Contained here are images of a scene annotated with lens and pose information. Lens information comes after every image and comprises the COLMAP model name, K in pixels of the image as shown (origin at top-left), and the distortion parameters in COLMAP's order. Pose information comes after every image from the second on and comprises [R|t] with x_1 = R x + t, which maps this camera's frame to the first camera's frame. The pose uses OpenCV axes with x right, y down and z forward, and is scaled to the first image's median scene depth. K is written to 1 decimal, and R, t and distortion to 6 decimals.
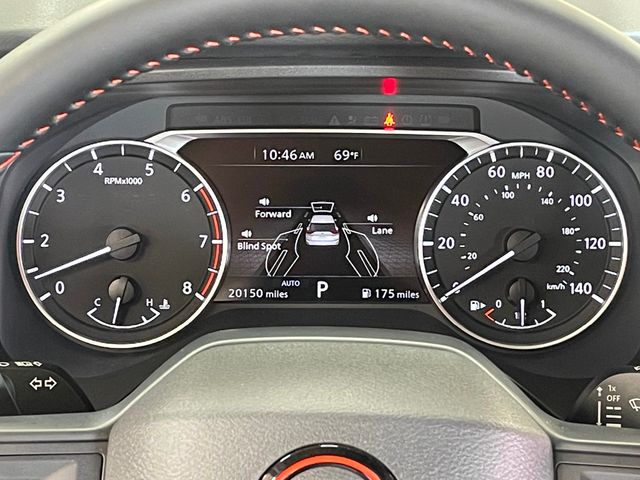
lens RADIAL K [[1521.6, 0, 323.2], [0, 1521.6, 239.4], [0, 0, 1]] dist [0.029666, 0.000000]
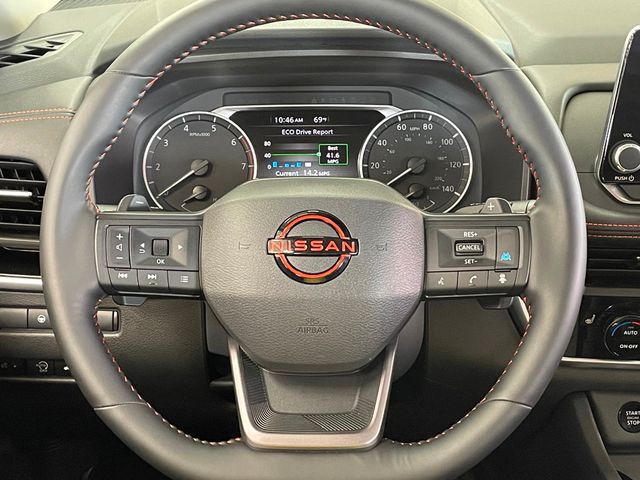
lens RADIAL K [[973.1, 0, 315.9], [0, 973.1, 241.0], [0, 0, 1]] dist [-0.027333, 0.000000]
pose [[0.999871, -0.014068, 0.007763, -0.001426], [0.014244, 0.999632, -0.023083, 0.121043], [-0.007435, 0.023191, 0.999703, -0.179497]]
